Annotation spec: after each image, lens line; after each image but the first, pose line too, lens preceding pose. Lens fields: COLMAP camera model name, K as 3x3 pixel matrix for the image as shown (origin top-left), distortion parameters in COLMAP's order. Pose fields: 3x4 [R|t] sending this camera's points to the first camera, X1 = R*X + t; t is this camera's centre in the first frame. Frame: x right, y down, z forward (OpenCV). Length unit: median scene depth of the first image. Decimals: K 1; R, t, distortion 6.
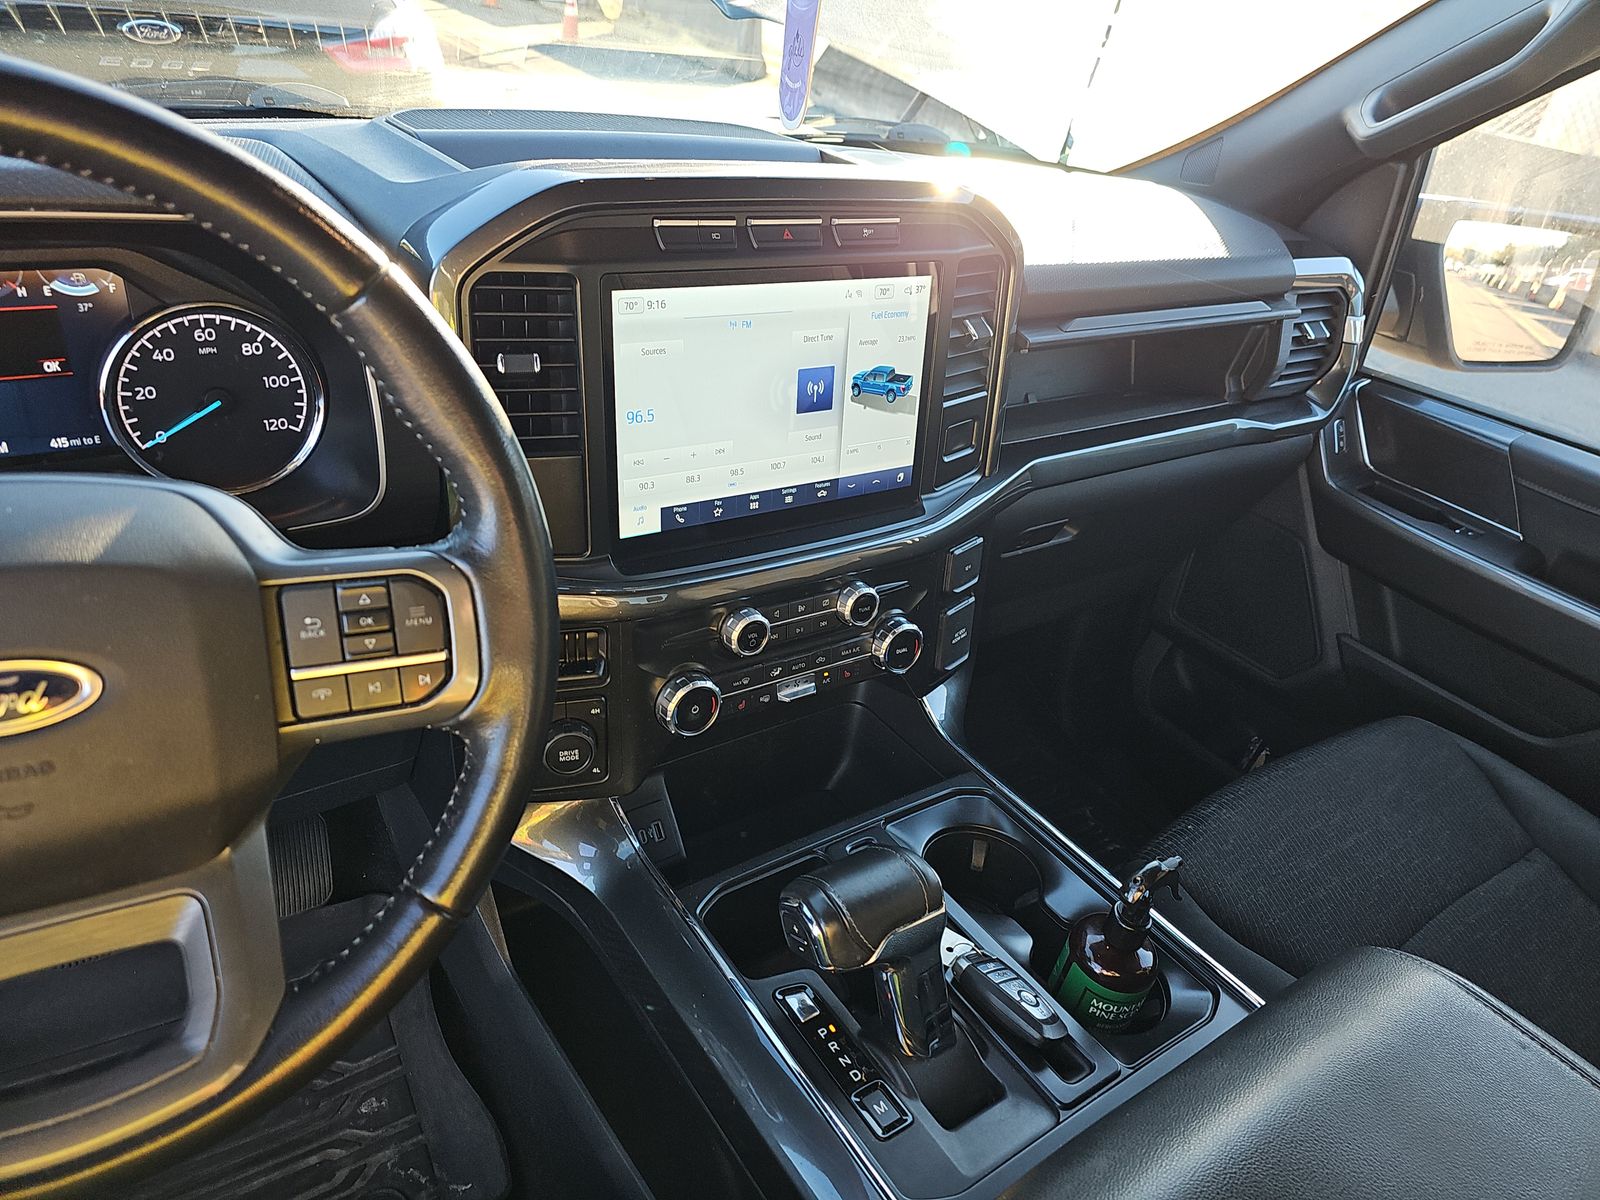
lens RADIAL K [[1051.1, 0, 792.9], [0, 1051.1, 594.3], [0, 0, 1]] dist [0.065158, -0.057431]
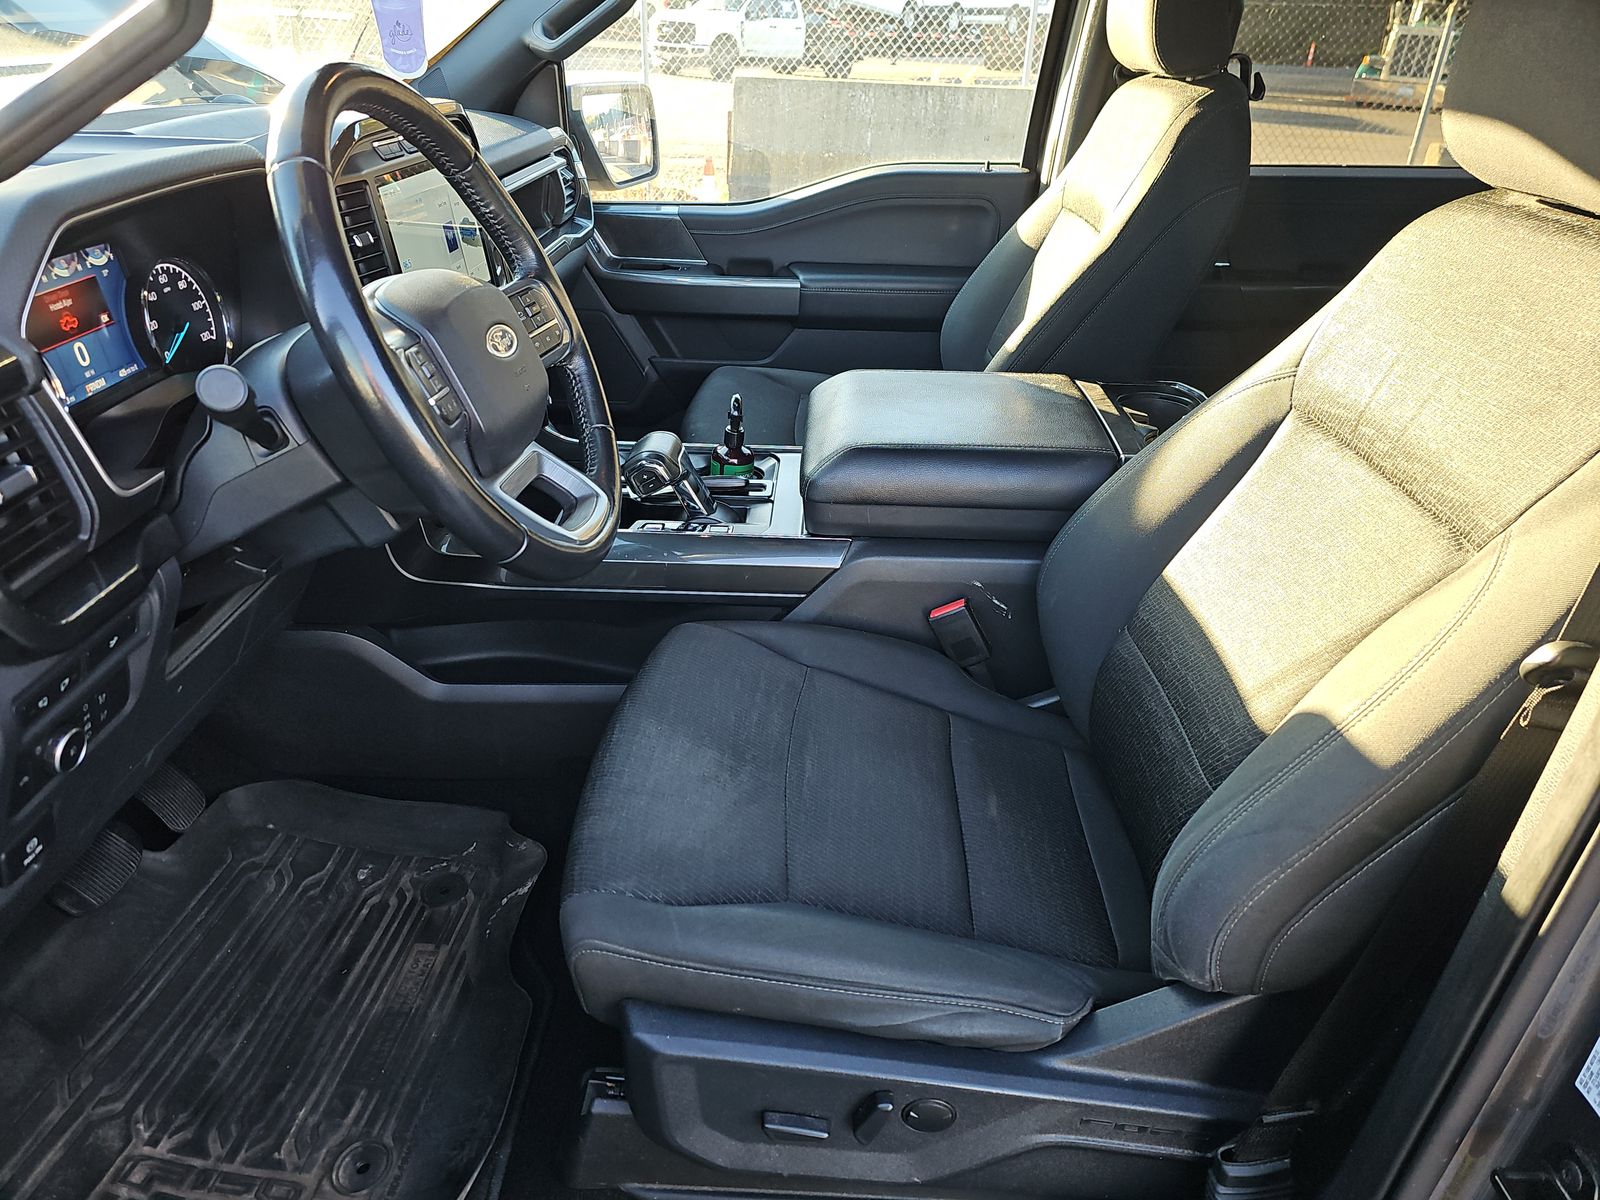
lens RADIAL K [[1051.1, 0, 792.9], [0, 1051.1, 594.3], [0, 0, 1]] dist [0.065158, -0.057431]
pose [[0.596051, -0.475714, 0.646854, -1.124632], [0.455562, 0.863742, 0.215437, 0.197183], [-0.661201, 0.166270, 0.731551, -0.541821]]
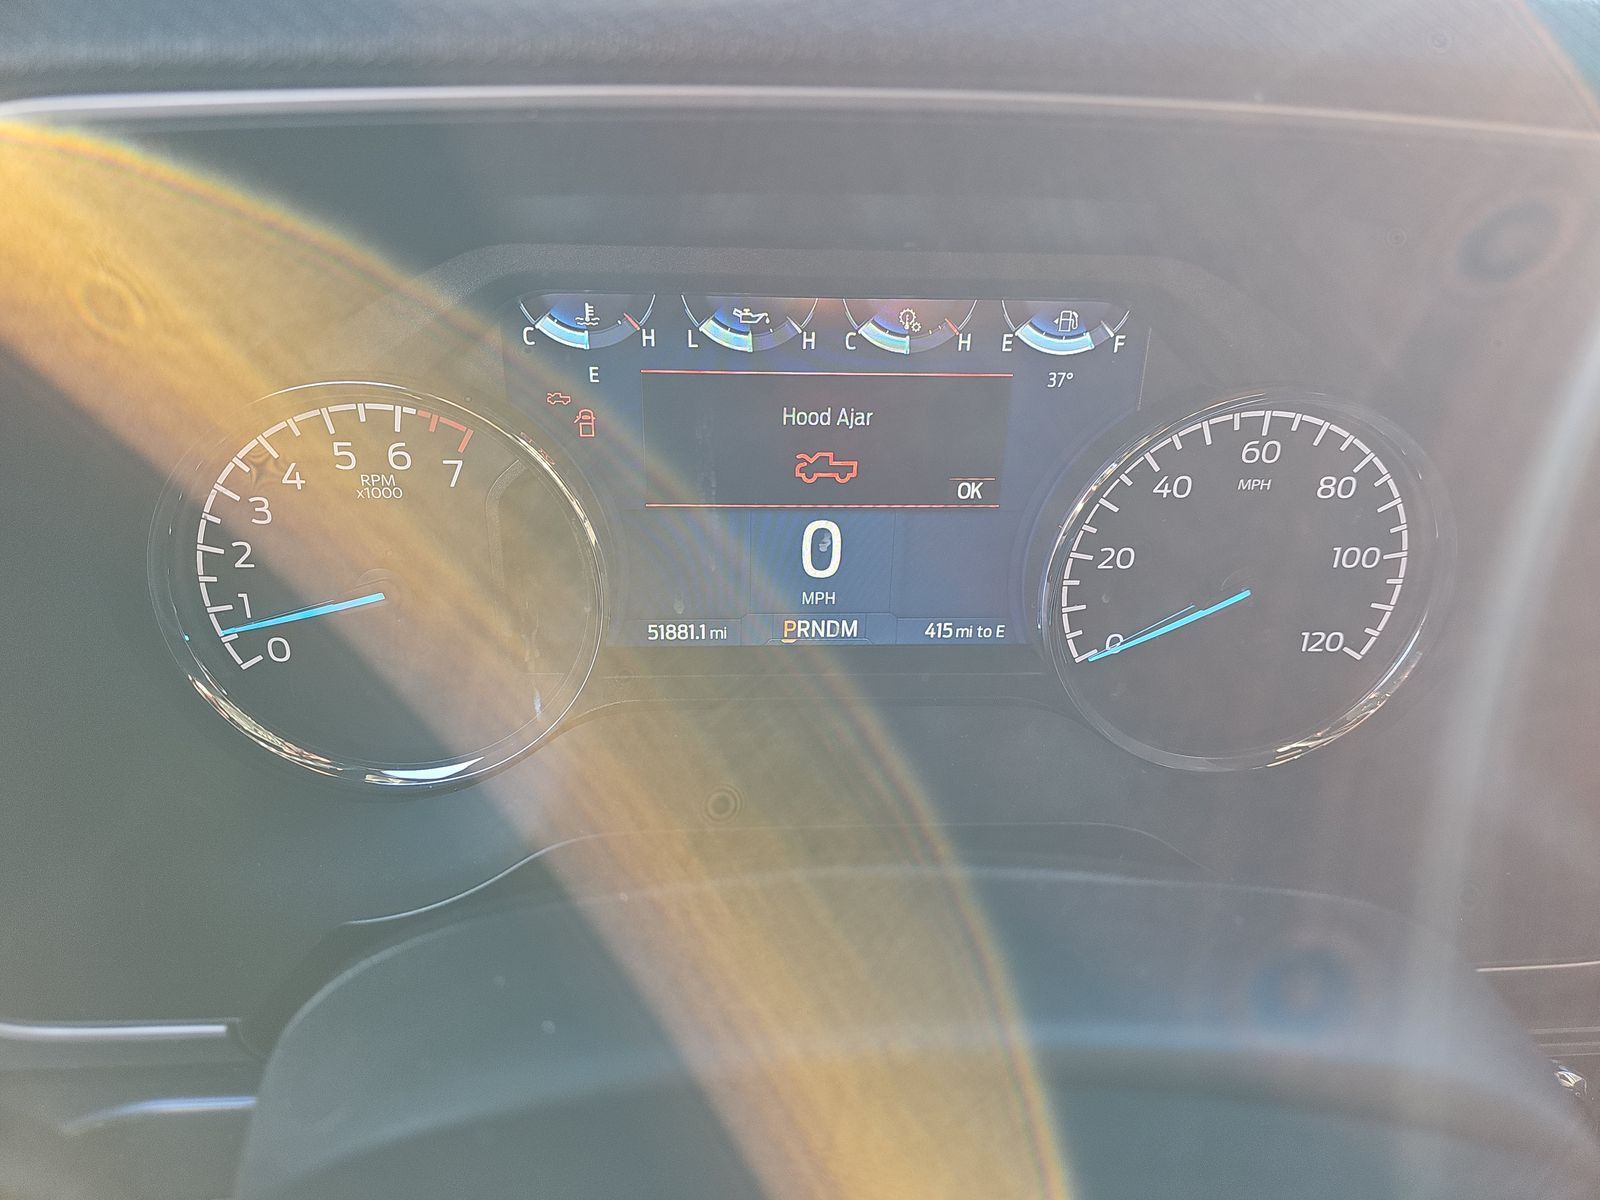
lens RADIAL K [[1065.3, 0, 775.9], [0, 1065.3, 585.2], [0, 0, 1]] dist [-0.004001, -0.002297]
pose [[0.847389, 0.168467, -0.503538, -0.459667], [-0.201987, 0.979311, -0.012274, -0.130236], [0.491053, 0.112109, 0.863886, 0.475358]]
